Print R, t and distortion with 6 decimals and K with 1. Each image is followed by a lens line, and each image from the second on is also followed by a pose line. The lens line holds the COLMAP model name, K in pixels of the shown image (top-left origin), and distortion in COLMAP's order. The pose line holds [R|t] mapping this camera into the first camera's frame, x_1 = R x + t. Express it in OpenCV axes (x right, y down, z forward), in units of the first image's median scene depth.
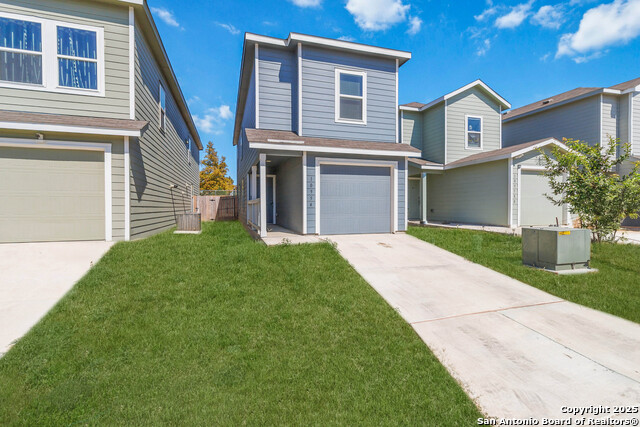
lens RADIAL K [[299.4, 0, 324.4], [0, 299.4, 209.7], [0, 0, 1]] dist [0.004256, 0.000922]
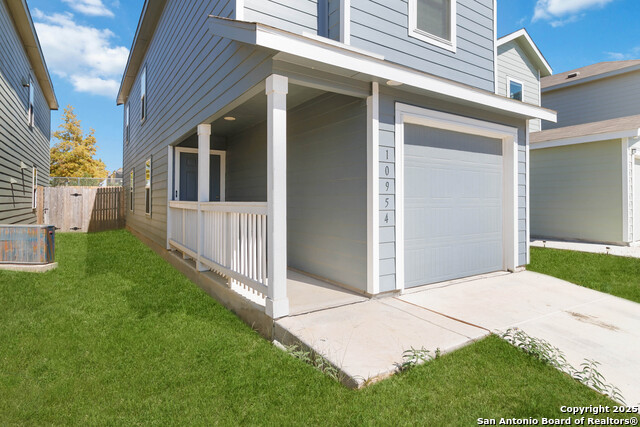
lens RADIAL K [[341.6, 0, 321.4], [0, 341.6, 193.2], [0, 0, 1]] dist [0.002378, 0.000498]
pose [[0.960543, 0.008361, 0.278005, -0.162318], [-0.000205, 0.999569, -0.029355, -0.023778], [-0.278131, 0.028140, 0.960131, 0.369468]]
